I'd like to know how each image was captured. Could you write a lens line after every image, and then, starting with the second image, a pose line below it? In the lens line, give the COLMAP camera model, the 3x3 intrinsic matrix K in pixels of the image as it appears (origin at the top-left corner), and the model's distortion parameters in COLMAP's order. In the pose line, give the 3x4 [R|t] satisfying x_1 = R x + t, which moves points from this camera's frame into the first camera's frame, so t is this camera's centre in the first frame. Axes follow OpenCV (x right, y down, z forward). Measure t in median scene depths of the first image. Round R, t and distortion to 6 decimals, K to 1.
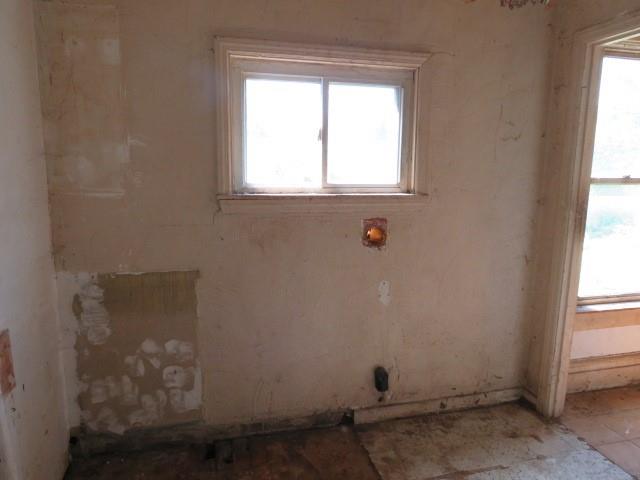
lens RADIAL K [[457.0, 0, 319.9], [0, 457.0, 240.7], [0, 0, 1]] dist [-0.022889, 0.008455]
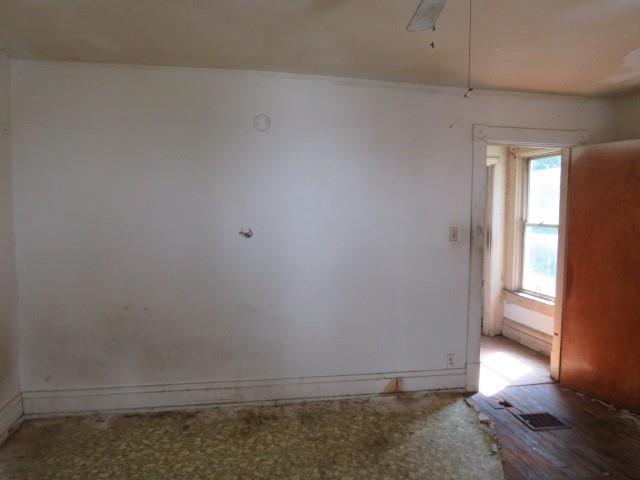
lens RADIAL K [[457.0, 0, 321.1], [0, 457.0, 241.7], [0, 0, 1]] dist [-0.022889, 0.008455]
pose [[-0.063201, 0.048239, -0.996834, 2.403557], [-0.179677, 0.981960, 0.058911, -0.021480], [0.981693, 0.182831, -0.053393, 0.265151]]
